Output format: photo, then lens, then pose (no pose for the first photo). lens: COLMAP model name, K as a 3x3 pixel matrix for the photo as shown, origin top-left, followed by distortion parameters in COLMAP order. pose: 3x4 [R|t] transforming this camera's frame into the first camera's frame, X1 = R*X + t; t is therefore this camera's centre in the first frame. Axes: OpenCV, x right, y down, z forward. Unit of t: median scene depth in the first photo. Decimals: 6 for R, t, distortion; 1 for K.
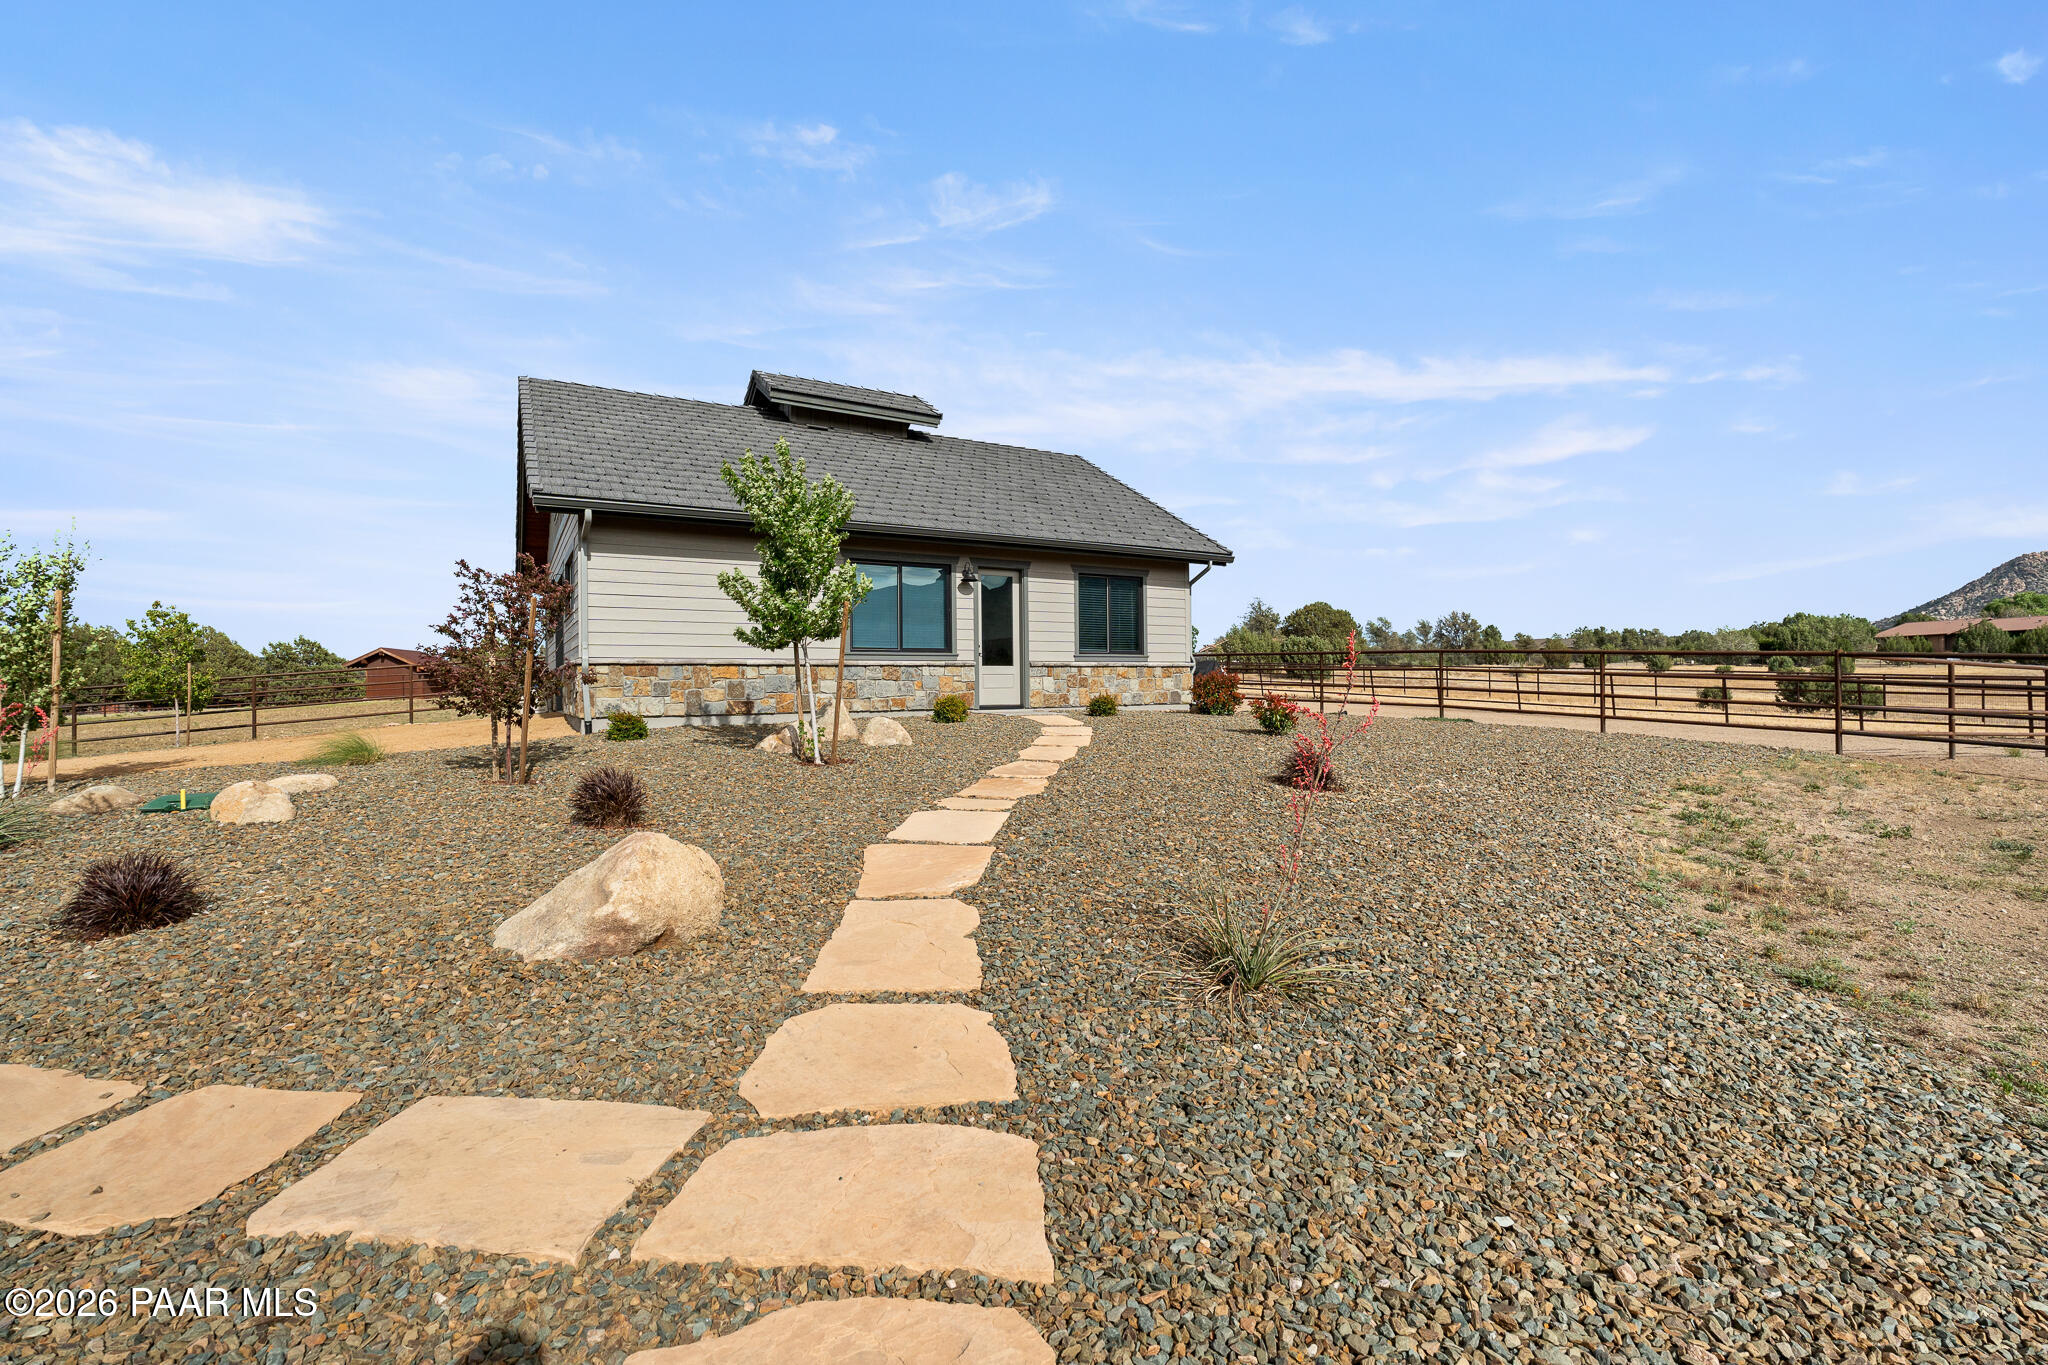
lens RADIAL K [[890.2, 0, 1006.4], [0, 890.2, 678.1], [0, 0, 1]] dist [-0.000261, 0.000252]
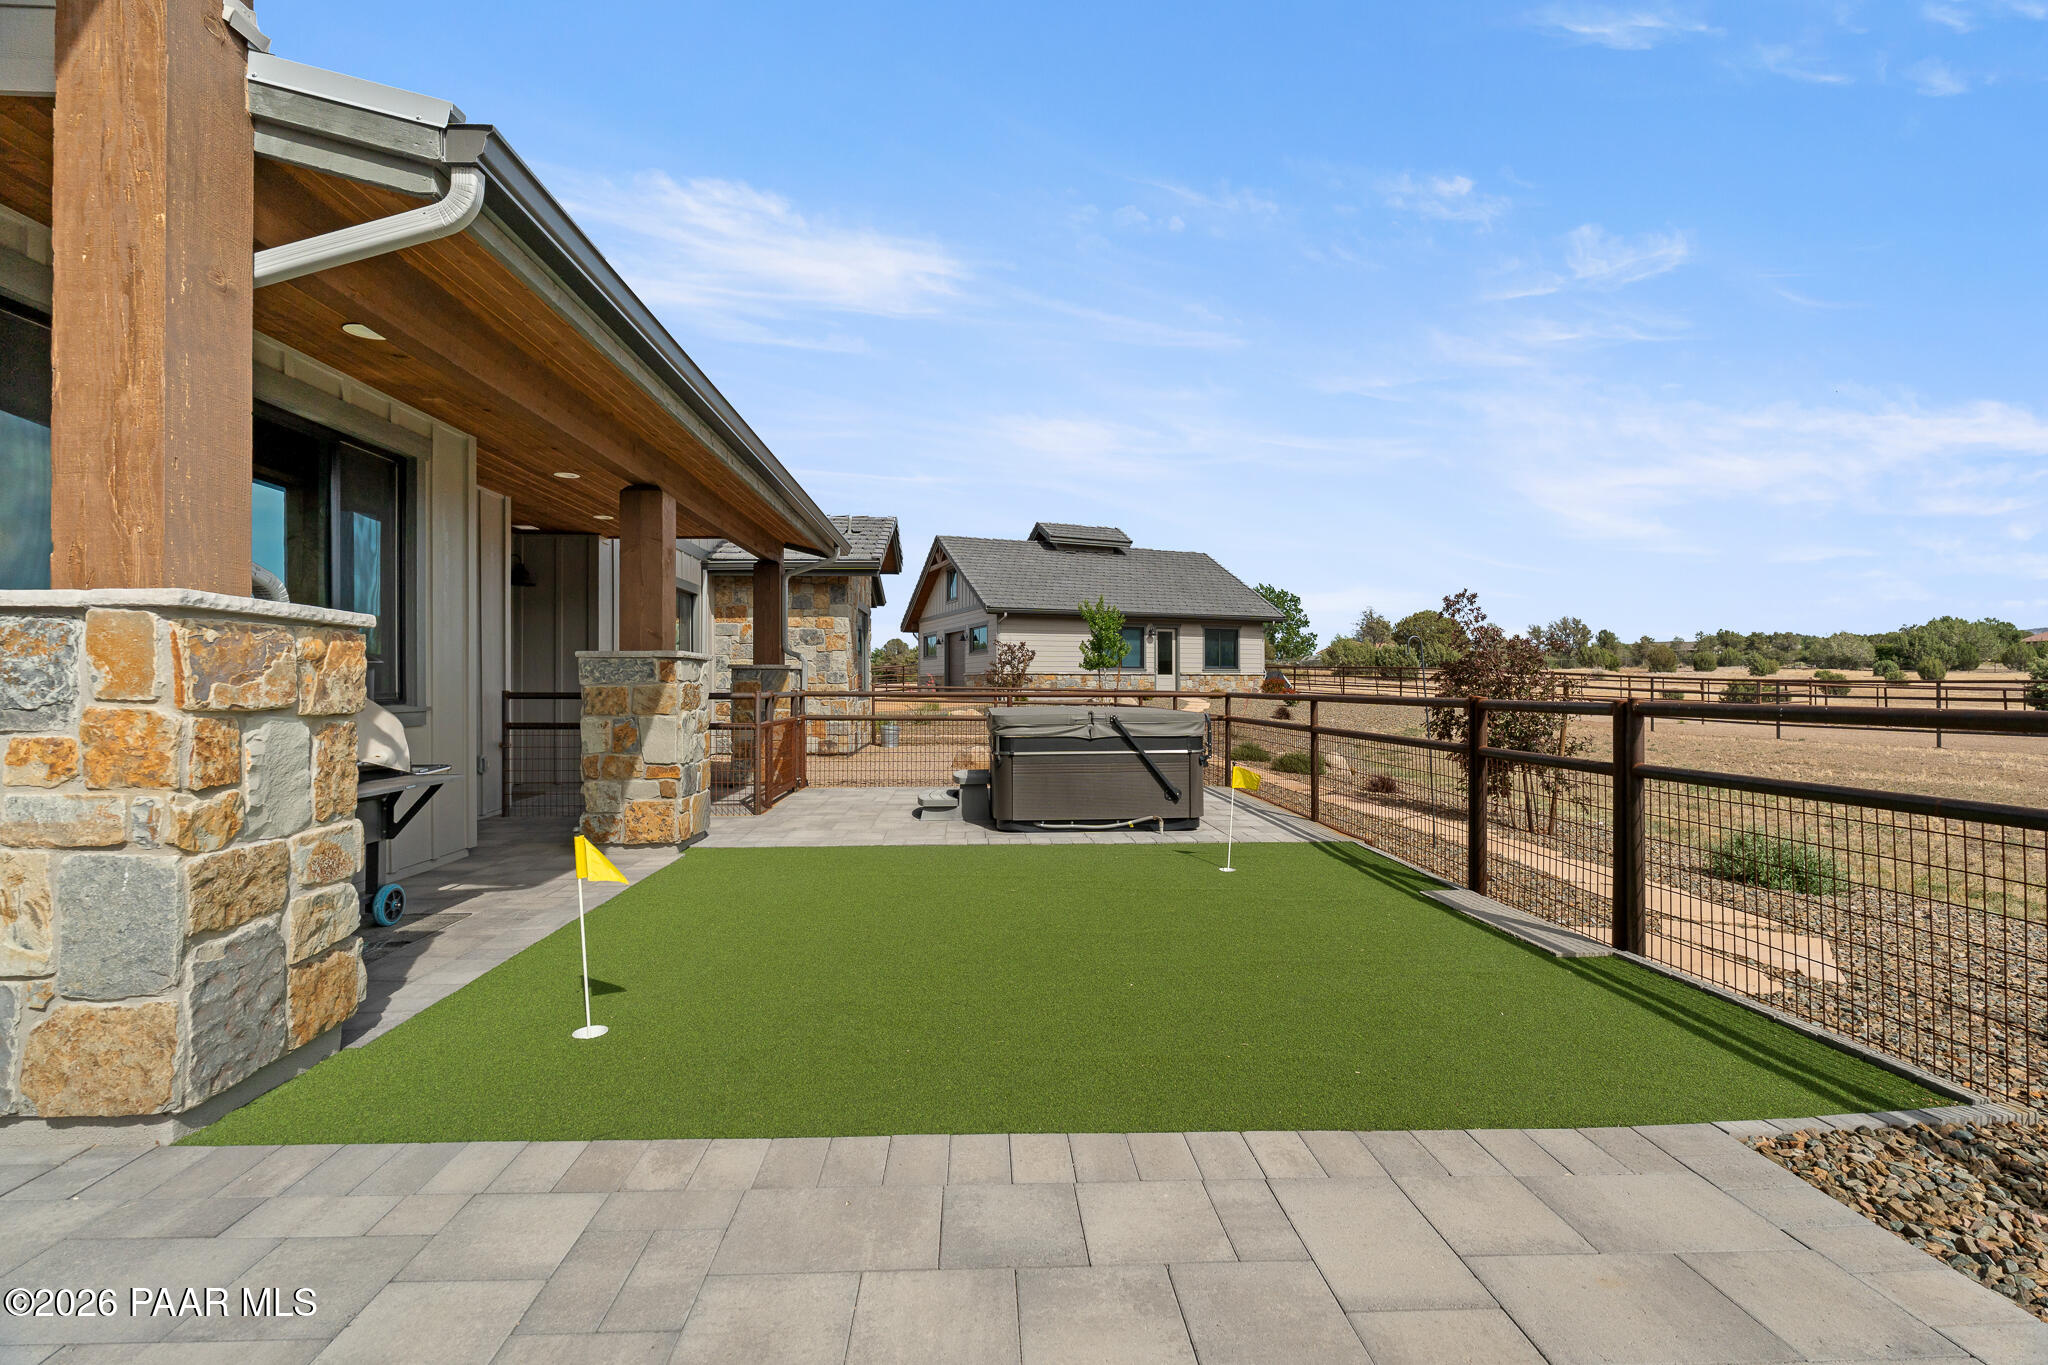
lens RADIAL K [[890.2, 0, 1021.0], [0, 890.2, 674.7], [0, 0, 1]] dist [-0.000261, 0.000252]
pose [[0.999998, -0.001288, 0.001542, -0.699616], [0.001290, 0.999998, -0.001290, -0.062344], [-0.001540, 0.001292, 0.999998, 0.003497]]
